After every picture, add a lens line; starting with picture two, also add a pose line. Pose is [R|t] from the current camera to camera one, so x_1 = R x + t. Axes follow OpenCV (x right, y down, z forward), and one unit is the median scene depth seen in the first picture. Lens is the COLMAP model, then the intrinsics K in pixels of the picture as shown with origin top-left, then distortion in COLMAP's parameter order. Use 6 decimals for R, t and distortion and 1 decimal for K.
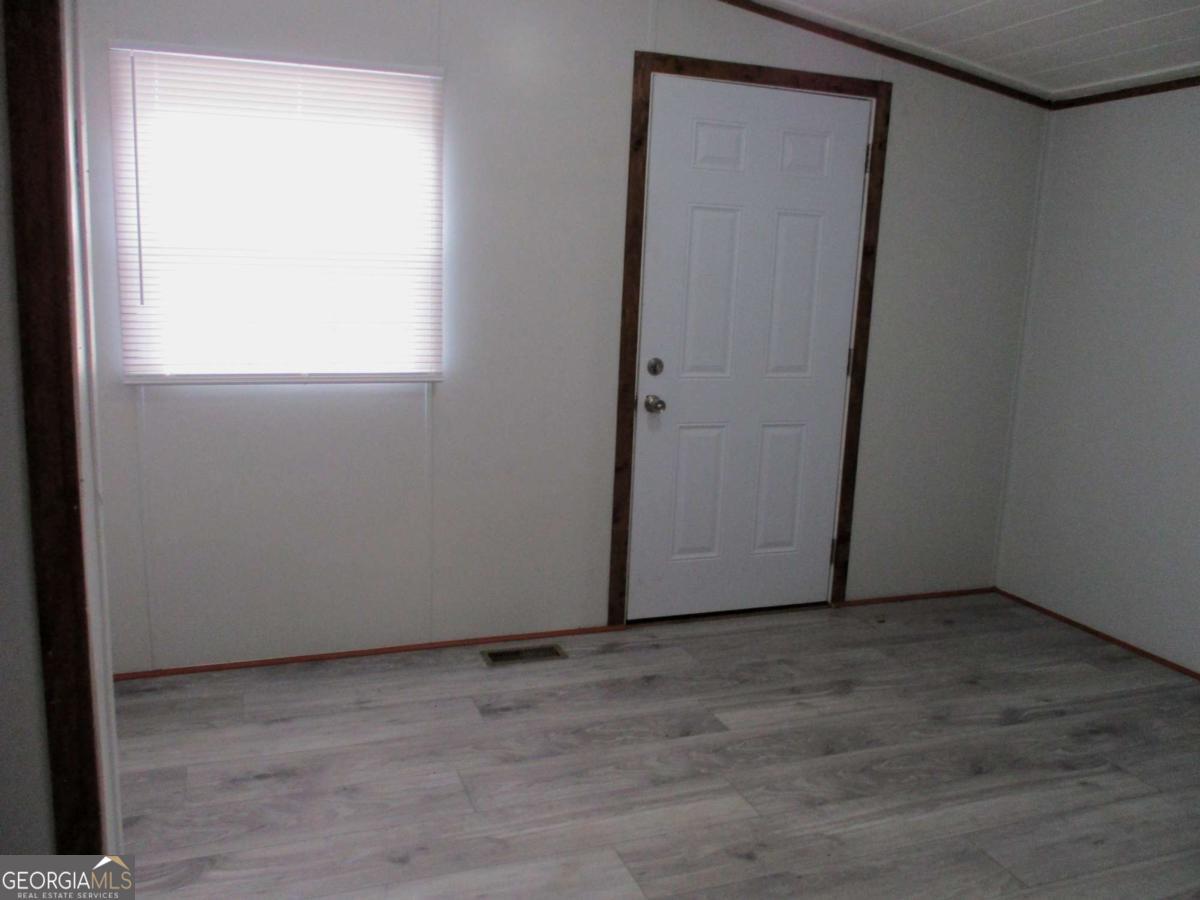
lens RADIAL K [[983.8, 0, 600.2], [0, 983.8, 441.0], [0, 0, 1]] dist [-0.043625, 0.014244]
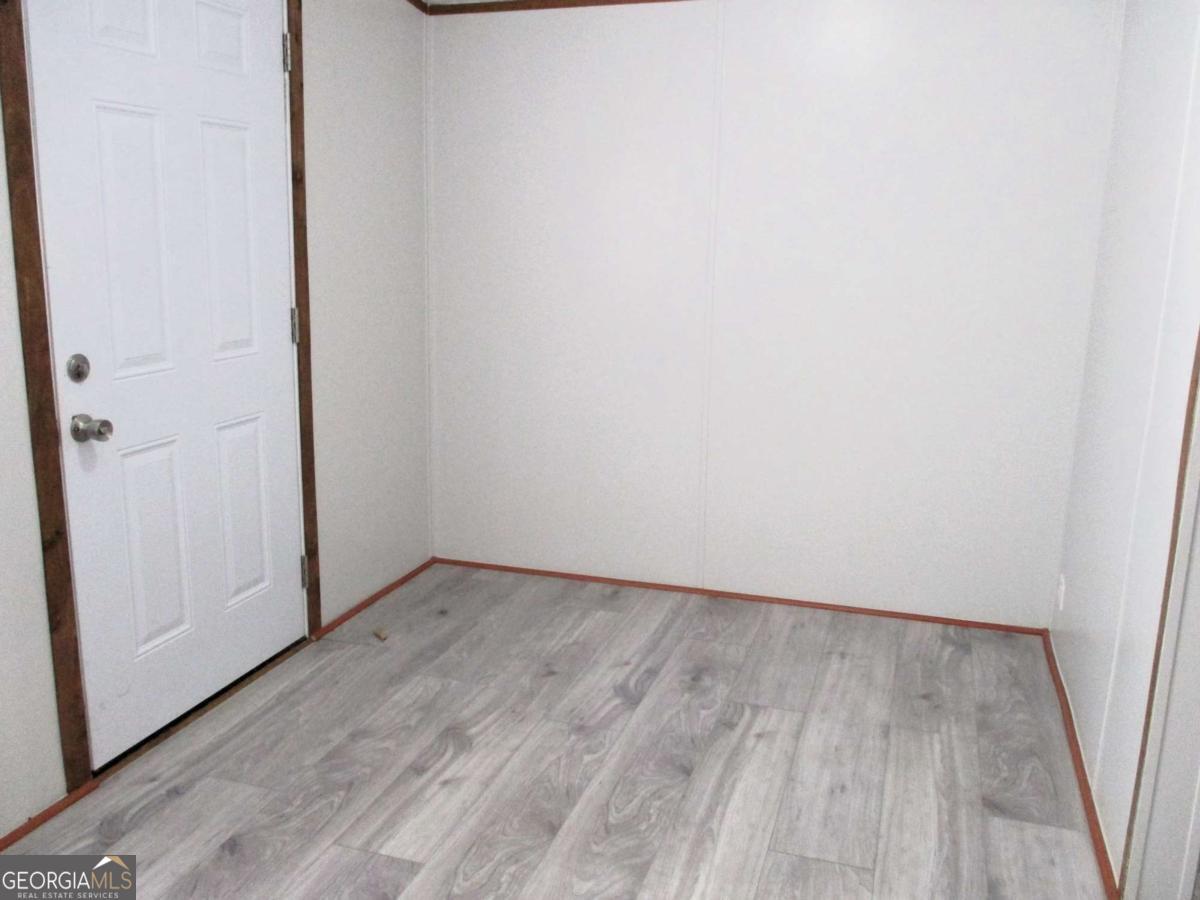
lens RADIAL K [[1011.7, 0, 600.0], [0, 1011.7, 450.0], [0, 0, 1]] dist [-0.046971, 0.006535]
pose [[0.618668, -0.196785, 0.760608, -0.230649], [0.142129, 0.980183, 0.137988, -0.065912], [-0.772689, 0.022736, 0.634377, 0.355815]]
